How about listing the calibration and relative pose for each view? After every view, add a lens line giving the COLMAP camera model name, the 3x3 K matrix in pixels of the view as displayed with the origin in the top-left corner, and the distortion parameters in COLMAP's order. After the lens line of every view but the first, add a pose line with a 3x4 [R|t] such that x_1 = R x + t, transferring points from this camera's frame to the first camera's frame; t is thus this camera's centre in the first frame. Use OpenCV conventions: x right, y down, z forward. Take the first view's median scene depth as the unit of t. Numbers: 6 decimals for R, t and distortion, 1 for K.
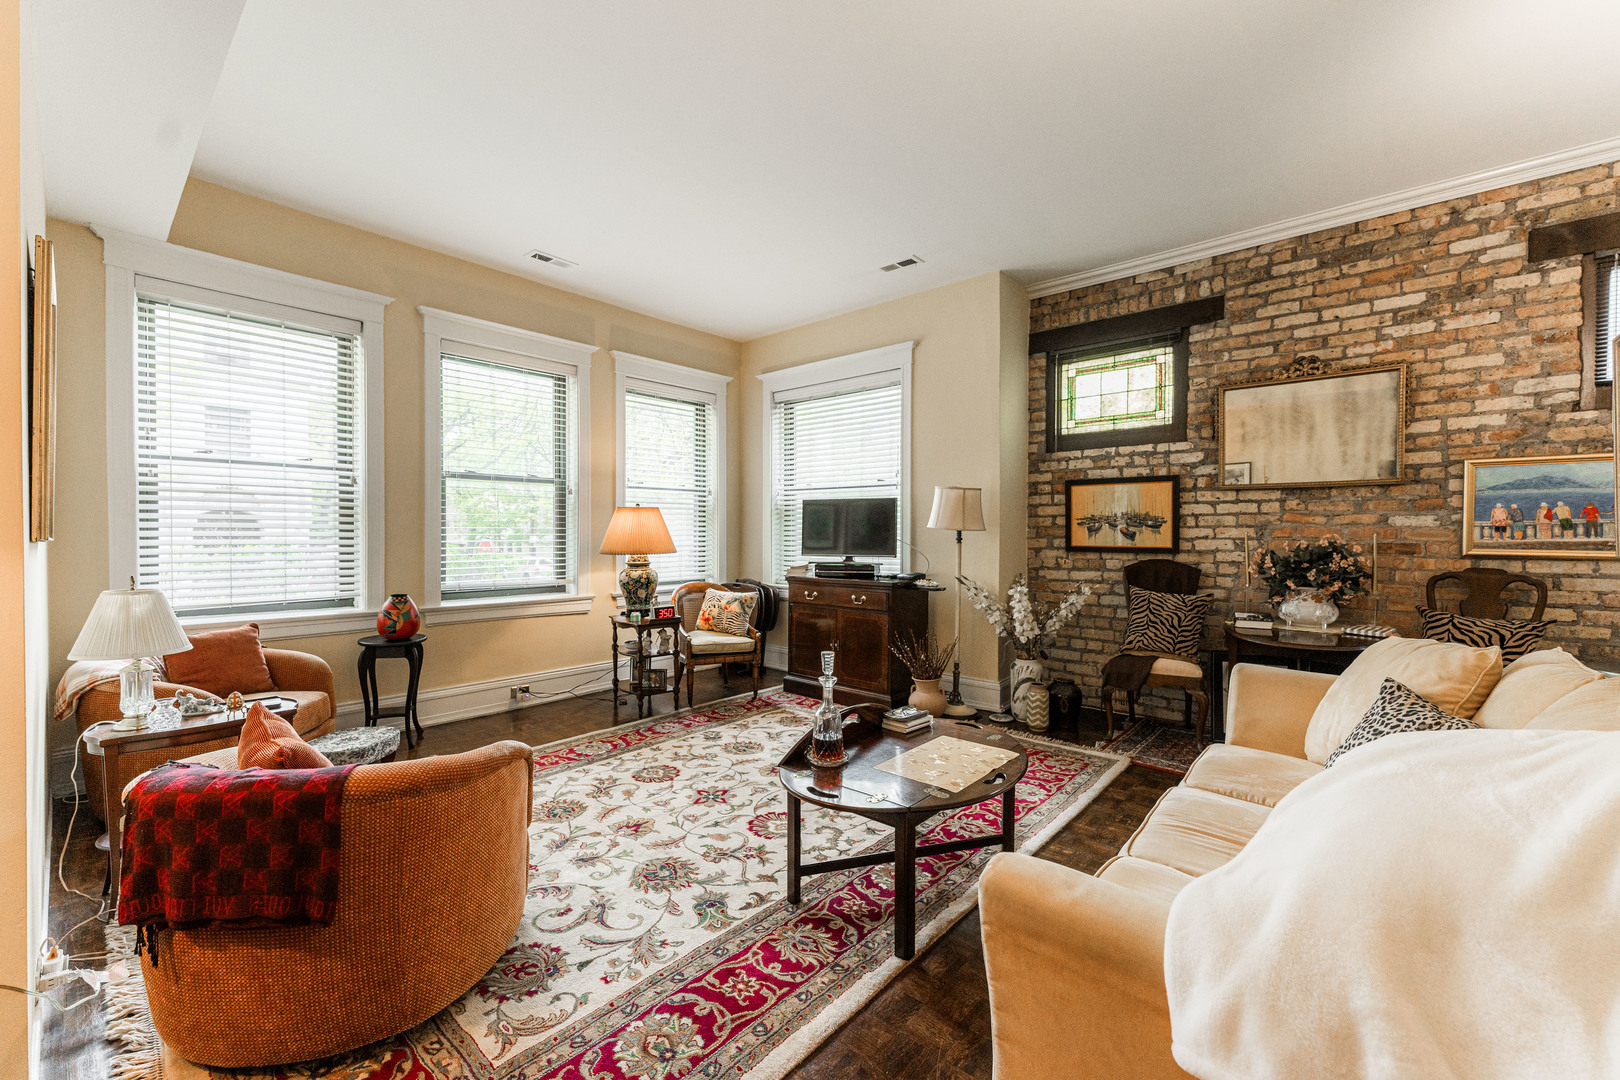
lens RADIAL K [[655.3, 0, 806.0], [0, 655.3, 540.7], [0, 0, 1]] dist [0.000932, 0.000043]
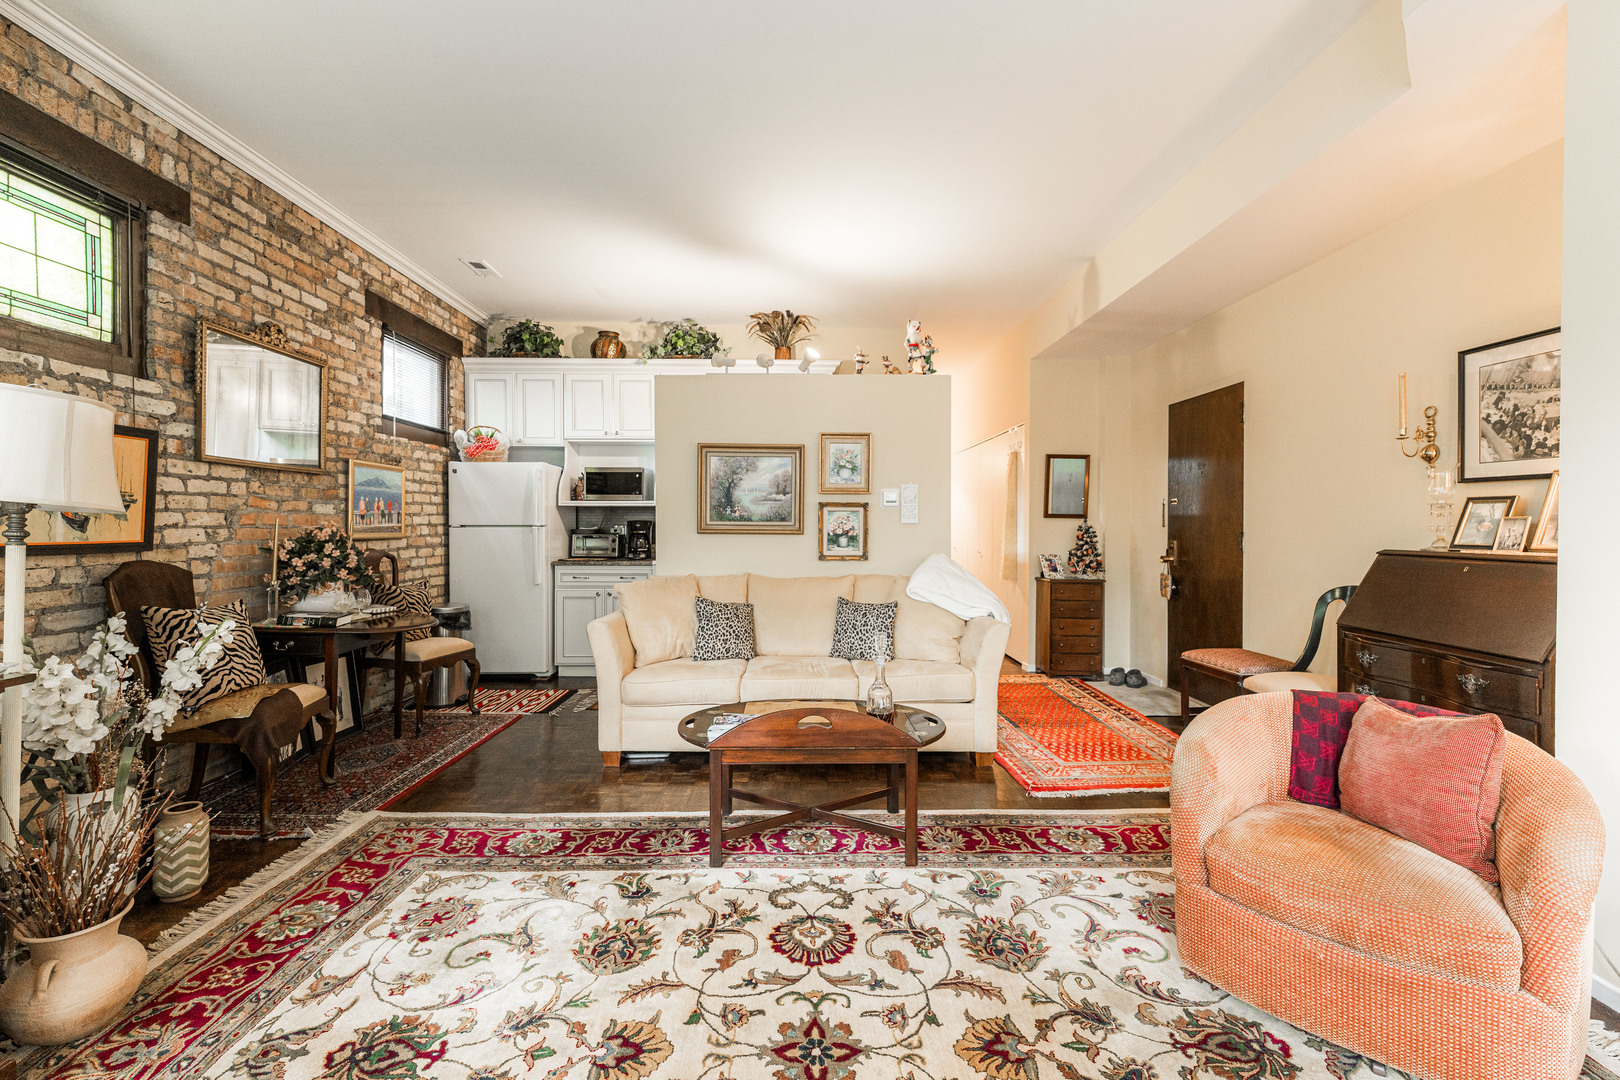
lens RADIAL K [[680.4, 0, 803.1], [0, 680.4, 527.2], [0, 0, 1]] dist [0.002664, 0.000526]
pose [[-0.676225, -0.009201, 0.736638, -0.409868], [0.002754, 0.999883, 0.015017, -0.013171], [-0.736690, 0.012183, -0.676120, 1.074354]]
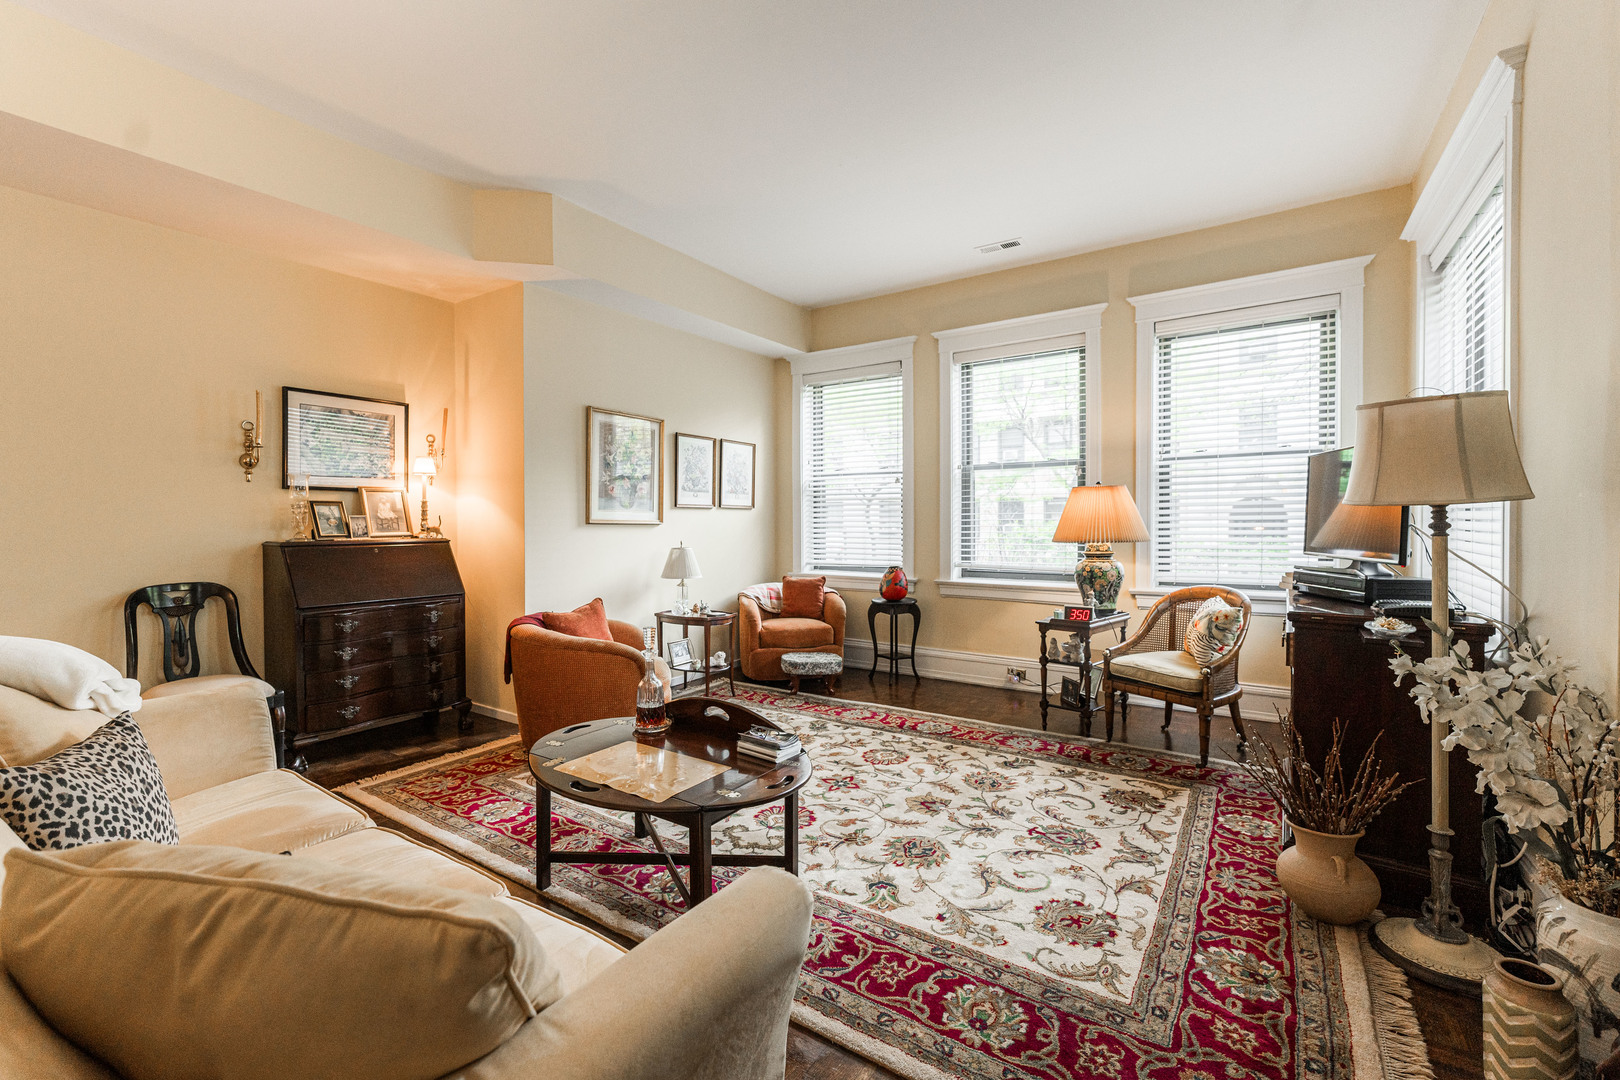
lens RADIAL K [[680.4, 0, 803.1], [0, 680.4, 527.2], [0, 0, 1]] dist [0.002664, 0.000526]
pose [[0.129333, 0.007139, -0.991576, 0.690025], [-0.005104, 0.999966, 0.006534, -0.003844], [0.991588, 0.004216, 0.129365, 0.641340]]
